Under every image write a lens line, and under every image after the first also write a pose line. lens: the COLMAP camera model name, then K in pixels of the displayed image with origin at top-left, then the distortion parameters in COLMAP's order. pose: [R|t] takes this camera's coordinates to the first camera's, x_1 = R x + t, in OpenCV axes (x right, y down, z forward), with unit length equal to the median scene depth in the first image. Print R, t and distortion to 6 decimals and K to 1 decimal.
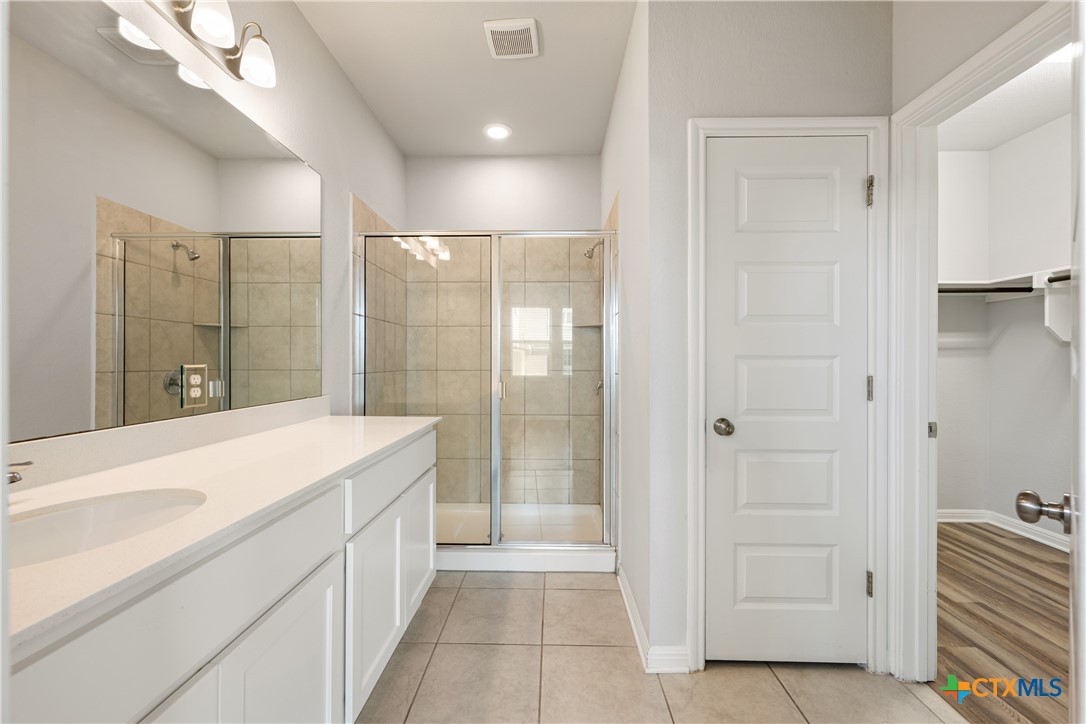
lens RADIAL K [[430.5, 0, 542.0], [0, 430.5, 356.3], [0, 0, 1]] dist [-0.002646, 0.000302]
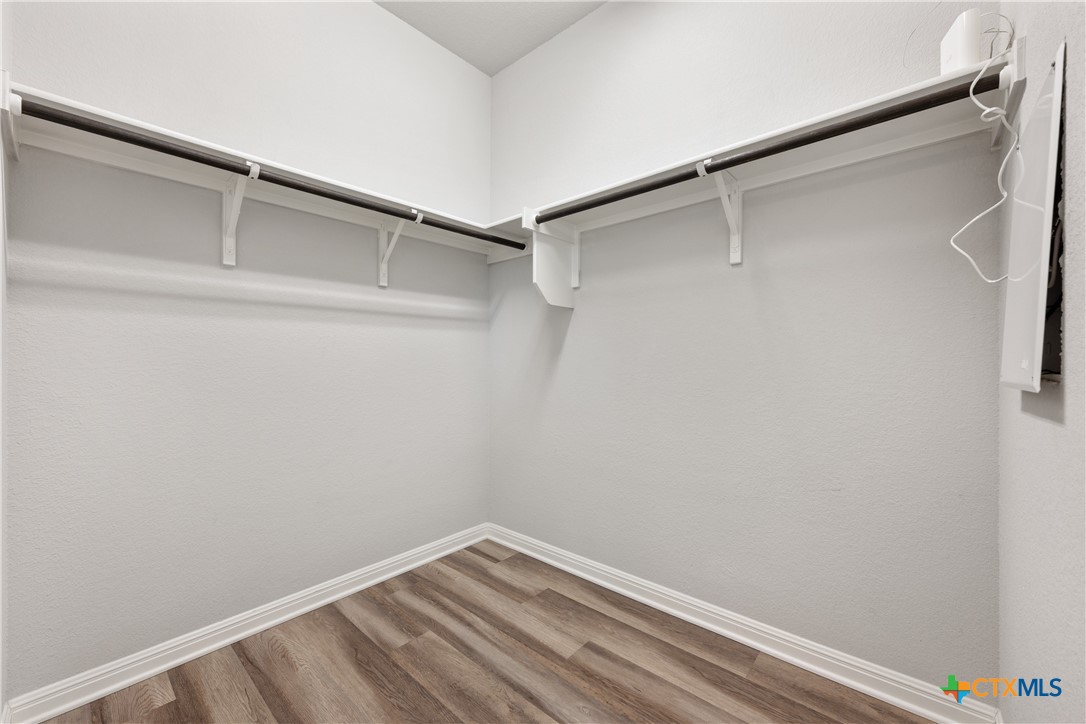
lens RADIAL K [[430.5, 0, 542.0], [0, 430.5, 362.5], [0, 0, 1]] dist [-0.002646, 0.000302]
pose [[0.648449, -0.006775, 0.761228, 0.596842], [-0.004641, 0.999907, 0.012853, 0.059321], [-0.761244, -0.011868, 0.648357, 0.488765]]
